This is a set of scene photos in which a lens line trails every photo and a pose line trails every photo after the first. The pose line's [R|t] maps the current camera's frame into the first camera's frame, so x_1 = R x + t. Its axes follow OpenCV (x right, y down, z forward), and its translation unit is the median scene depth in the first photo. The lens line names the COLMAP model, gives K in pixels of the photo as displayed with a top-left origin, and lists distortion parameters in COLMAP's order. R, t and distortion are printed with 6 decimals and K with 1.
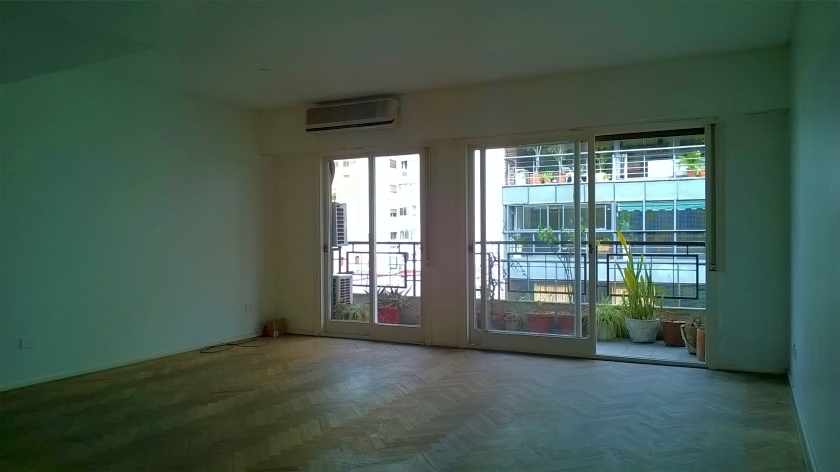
lens RADIAL K [[632.9, 0, 420.0], [0, 632.9, 236.0], [0, 0, 1]] dist [-0.002836, 0.000371]
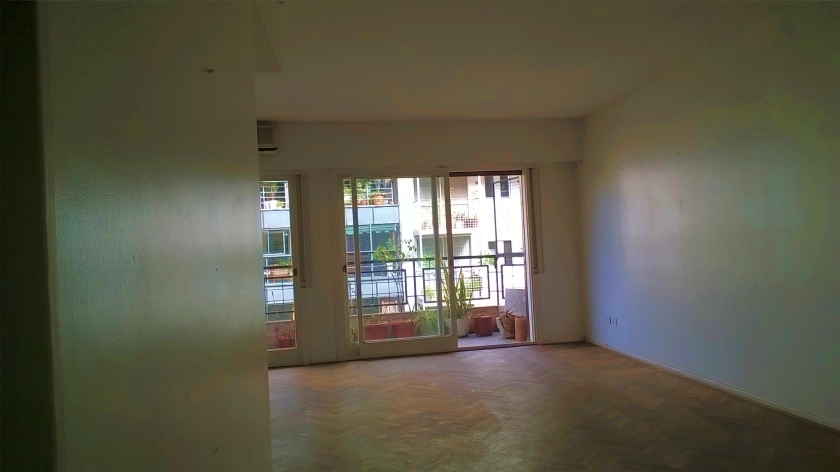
lens RADIAL K [[632.9, 0, 420.0], [0, 632.9, 236.0], [0, 0, 1]] dist [-0.002836, 0.000371]
pose [[0.772887, -0.020622, 0.634208, -0.521957], [0.048146, 0.998496, -0.026208, -0.002565], [-0.632714, 0.050790, 0.772718, 0.073731]]
